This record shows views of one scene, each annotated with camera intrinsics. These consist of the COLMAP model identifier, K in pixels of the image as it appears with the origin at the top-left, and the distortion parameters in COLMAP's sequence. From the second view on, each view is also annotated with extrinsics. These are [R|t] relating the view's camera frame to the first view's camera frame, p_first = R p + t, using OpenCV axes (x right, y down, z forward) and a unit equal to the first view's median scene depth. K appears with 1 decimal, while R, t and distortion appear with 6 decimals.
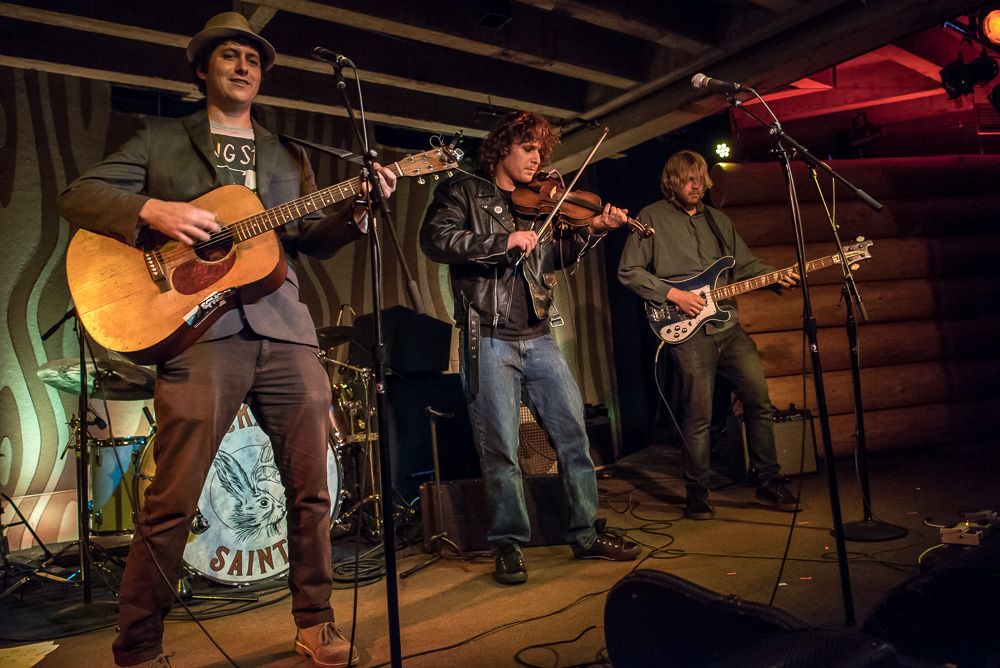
lens RADIAL K [[750.1, 0, 535.1], [0, 750.1, 304.5], [0, 0, 1]] dist [-0.065864, 0.007435]
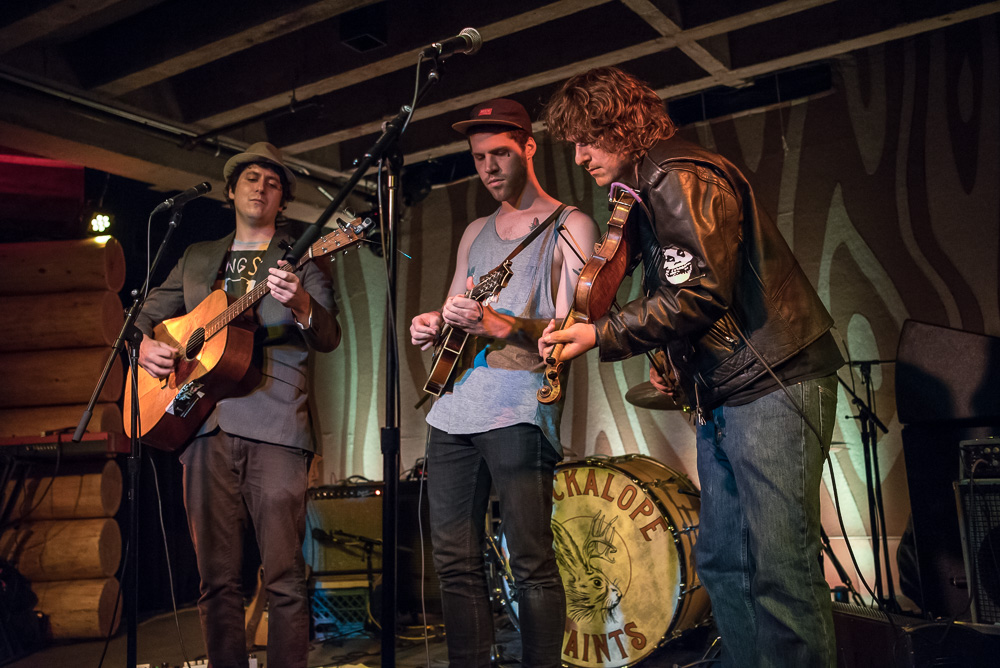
lens RADIAL K [[990.7, 0, 476.3], [0, 990.7, 311.6], [0, 0, 1]] dist [-0.045829, 0.000000]
pose [[0.329841, -0.086726, -0.940045, 0.722662], [0.118658, 0.991683, -0.049856, -0.009793], [0.936550, -0.095100, 0.337388, 0.506263]]
